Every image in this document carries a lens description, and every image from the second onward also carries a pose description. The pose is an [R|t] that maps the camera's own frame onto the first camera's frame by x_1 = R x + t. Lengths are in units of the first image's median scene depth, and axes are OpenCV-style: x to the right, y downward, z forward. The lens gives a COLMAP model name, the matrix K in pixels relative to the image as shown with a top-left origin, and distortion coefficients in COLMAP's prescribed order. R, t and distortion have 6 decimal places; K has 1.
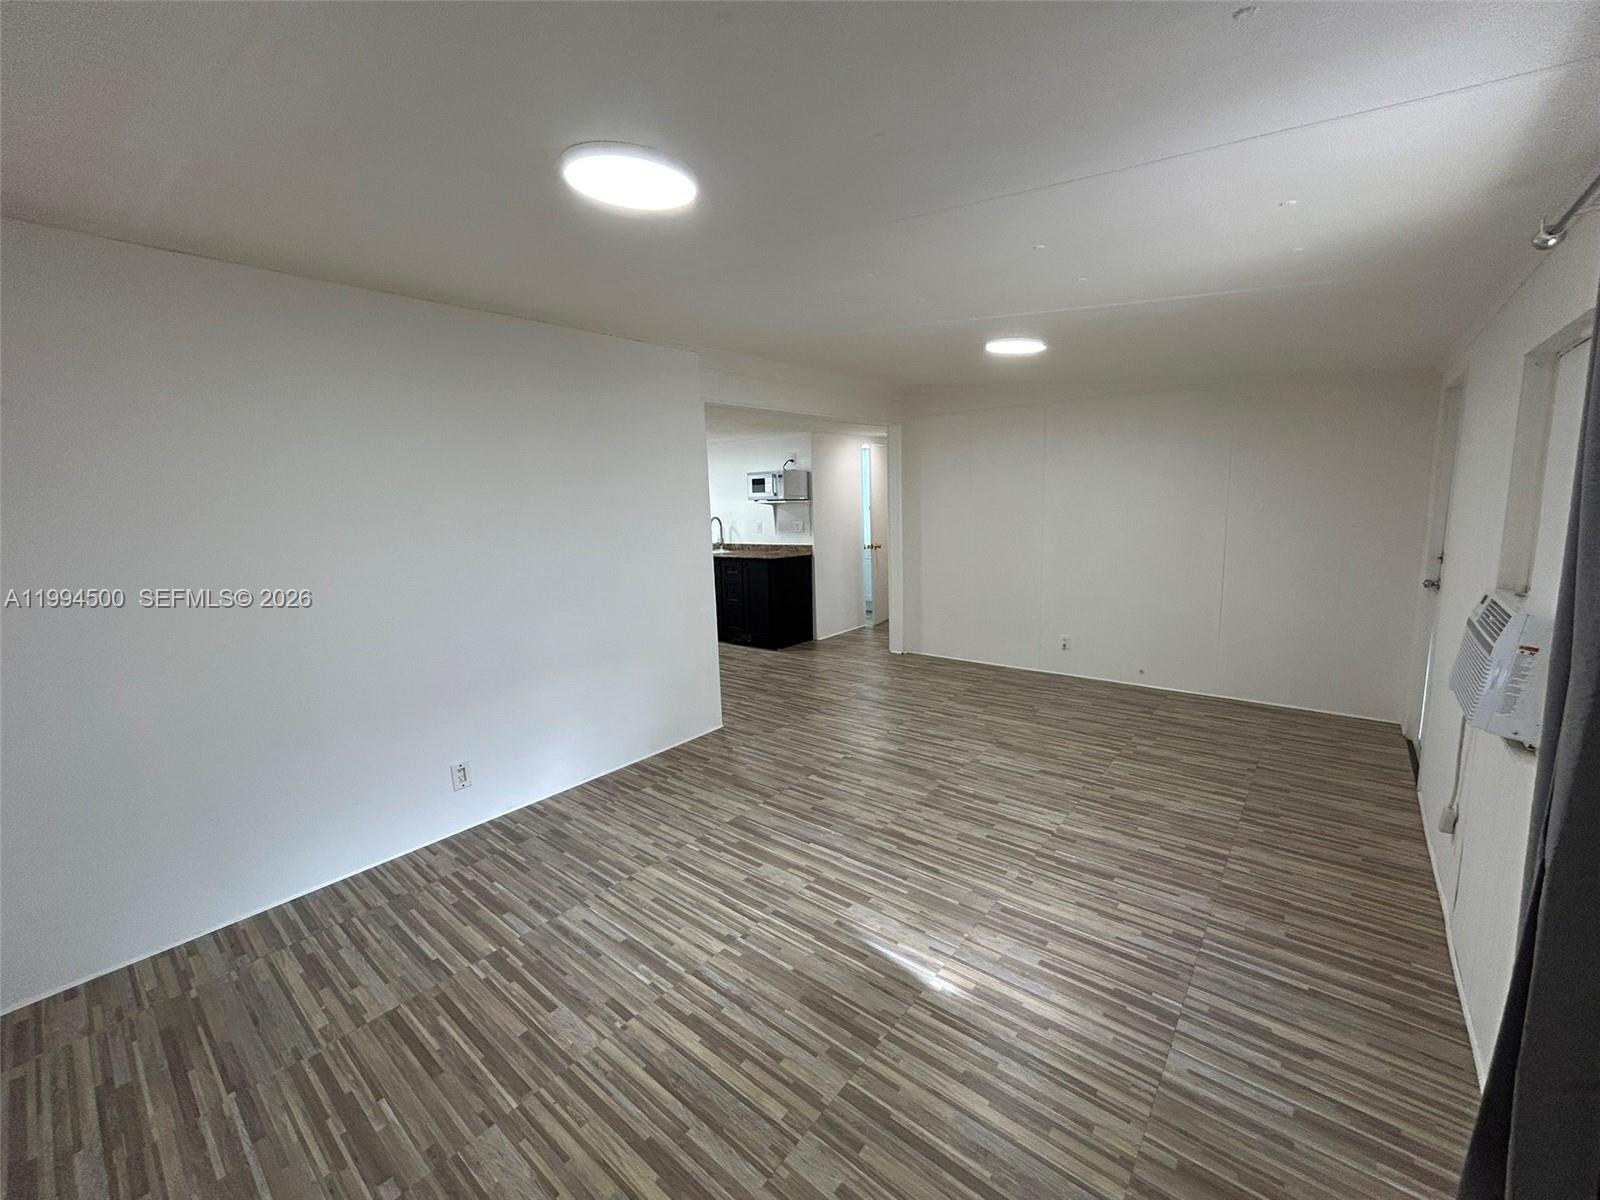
lens RADIAL K [[647.6, 0, 801.1], [0, 647.6, 594.1], [0, 0, 1]] dist [-0.003632, 0.005372]
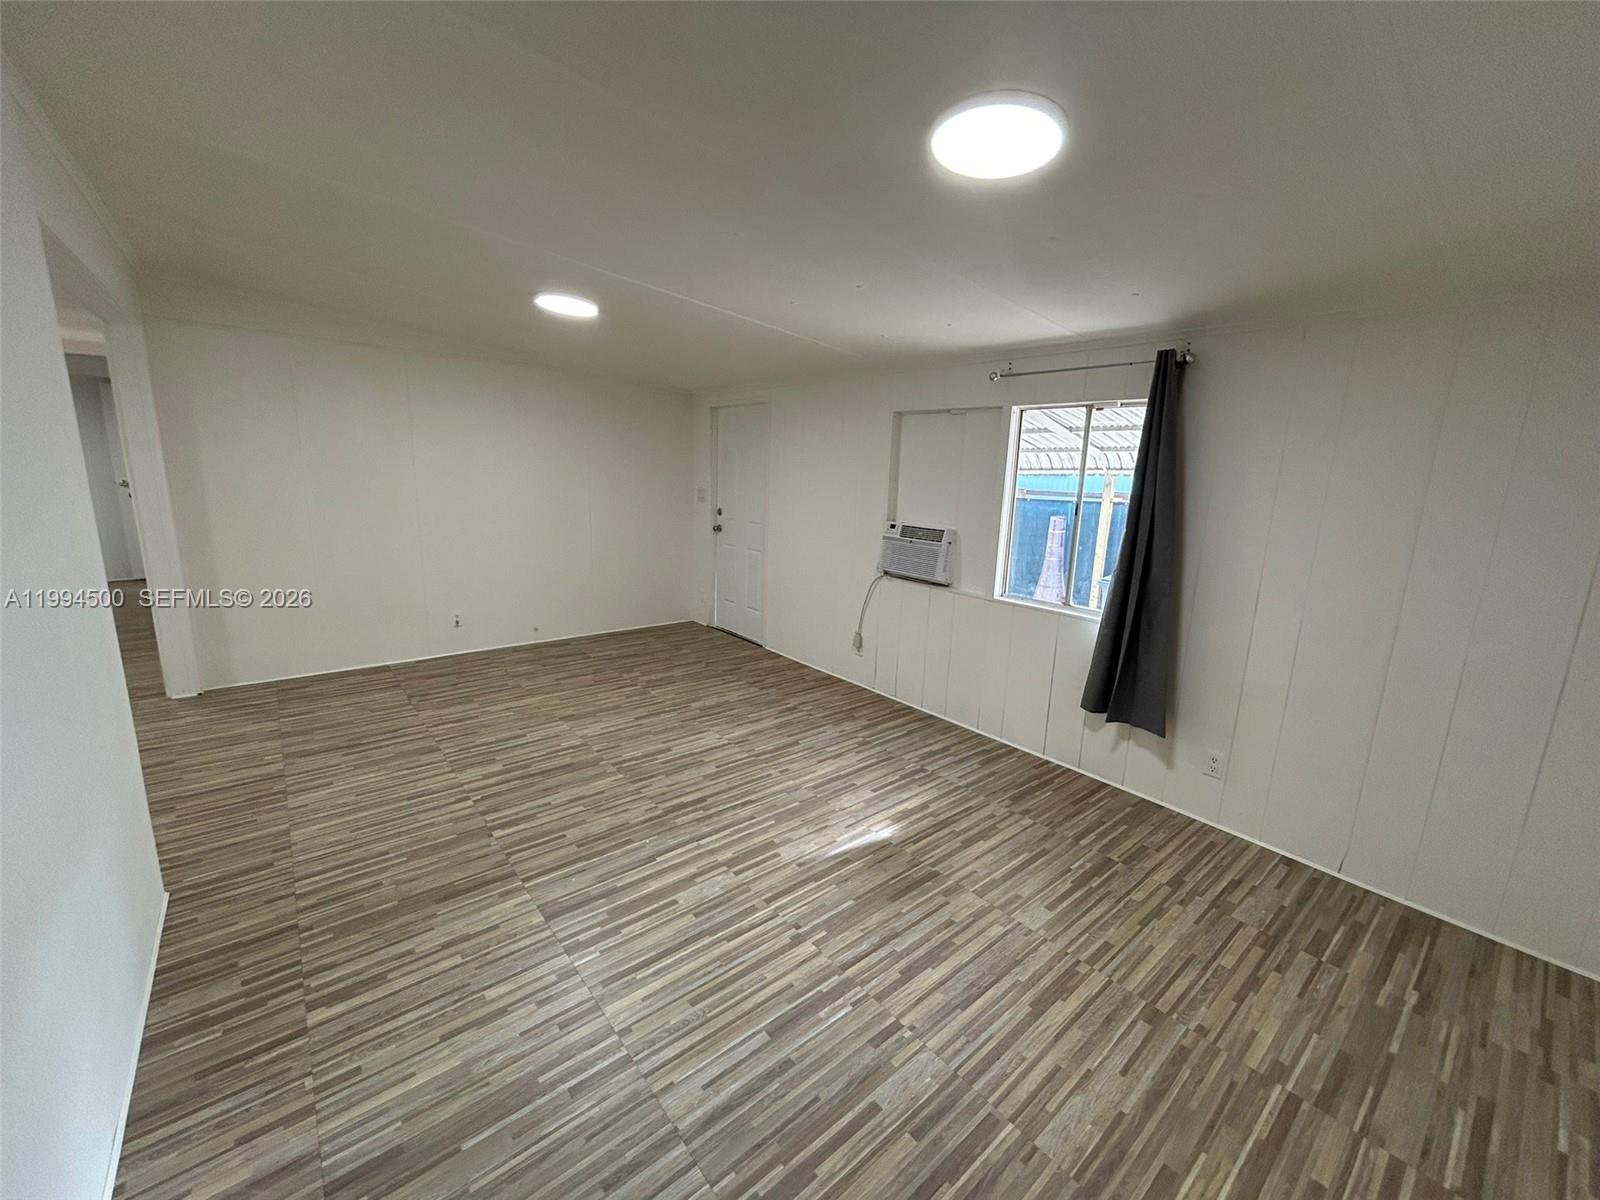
lens RADIAL K [[647.6, 0, 801.1], [0, 647.6, 594.1], [0, 0, 1]] dist [-0.003632, 0.005372]
pose [[0.181340, -0.152989, 0.971447, -0.753476], [0.107867, 0.984959, 0.134982, -0.062247], [-0.977487, 0.080310, 0.195115, 0.624242]]
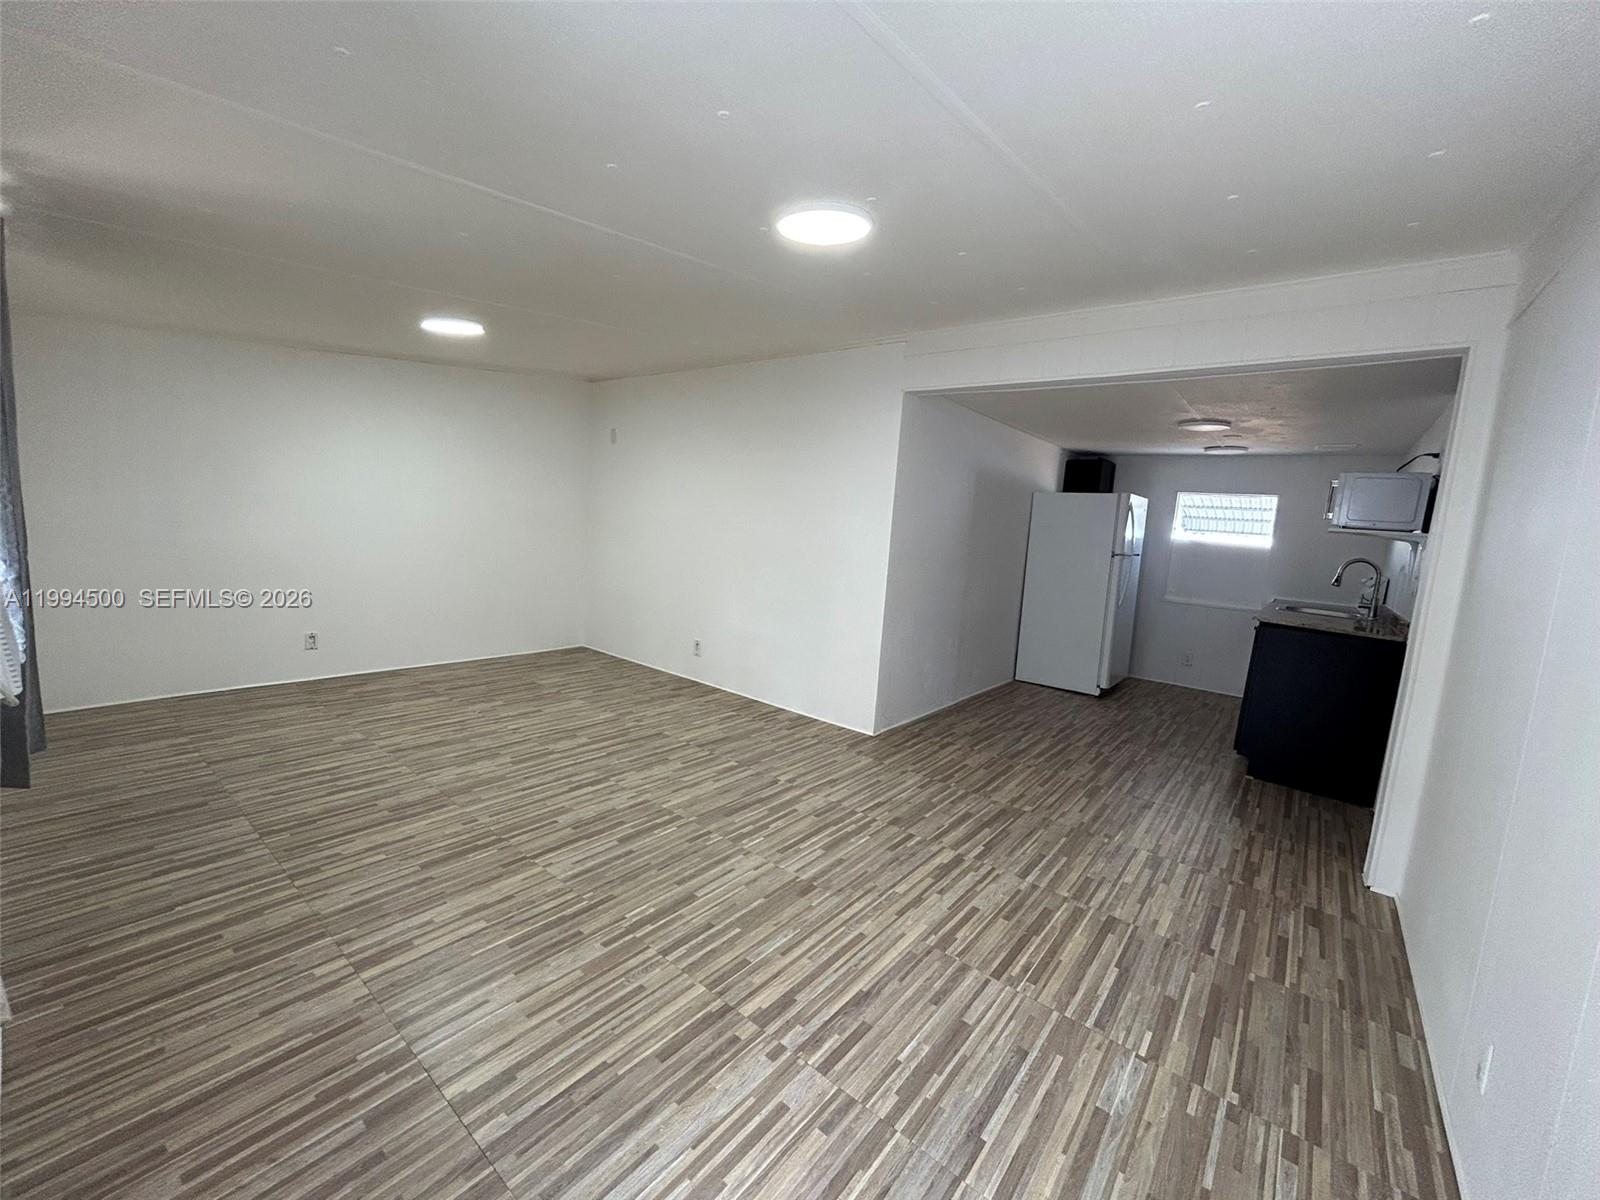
lens RADIAL K [[643.6, 0, 793.9], [0, 643.6, 601.3], [0, 0, 1]] dist [0.000553, 0.000516]
pose [[0.003609, 0.163886, -0.986473, 1.191866], [-0.215335, 0.963463, 0.159276, -0.165623], [0.976534, 0.211848, 0.038767, 1.261849]]
